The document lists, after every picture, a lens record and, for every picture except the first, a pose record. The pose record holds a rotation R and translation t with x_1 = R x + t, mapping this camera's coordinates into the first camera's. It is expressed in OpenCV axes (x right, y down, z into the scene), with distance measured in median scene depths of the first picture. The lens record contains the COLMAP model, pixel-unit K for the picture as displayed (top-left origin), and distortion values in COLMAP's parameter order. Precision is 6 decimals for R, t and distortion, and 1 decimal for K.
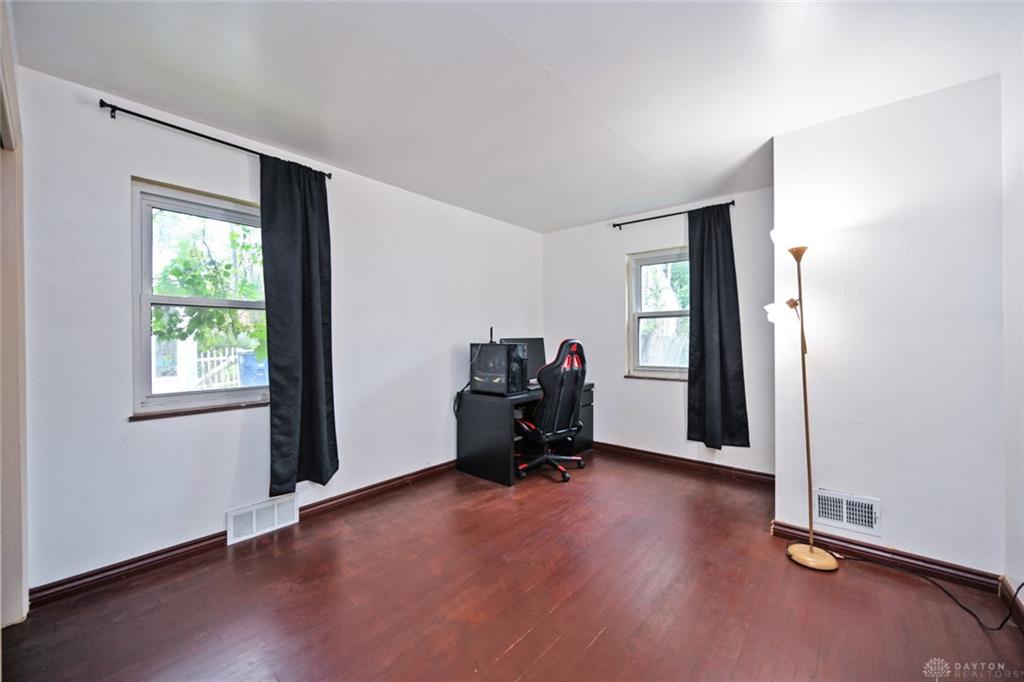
lens RADIAL K [[422.2, 0, 514.8], [0, 422.2, 340.6], [0, 0, 1]] dist [-0.000629, 0.000027]
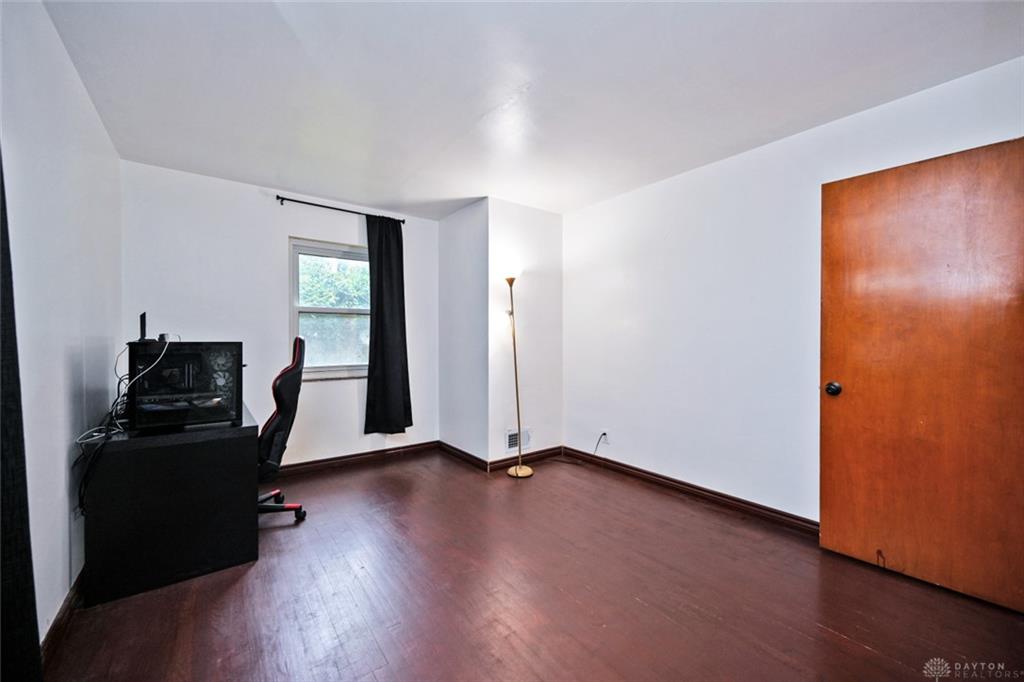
lens RADIAL K [[422.2, 0, 514.8], [0, 422.2, 340.6], [0, 0, 1]] dist [-0.000629, 0.000027]
pose [[0.170182, 0.000134, 0.985413, -0.555446], [0.005864, 0.999982, -0.001148, 0.008585], [-0.985395, 0.005974, 0.170178, 0.465968]]
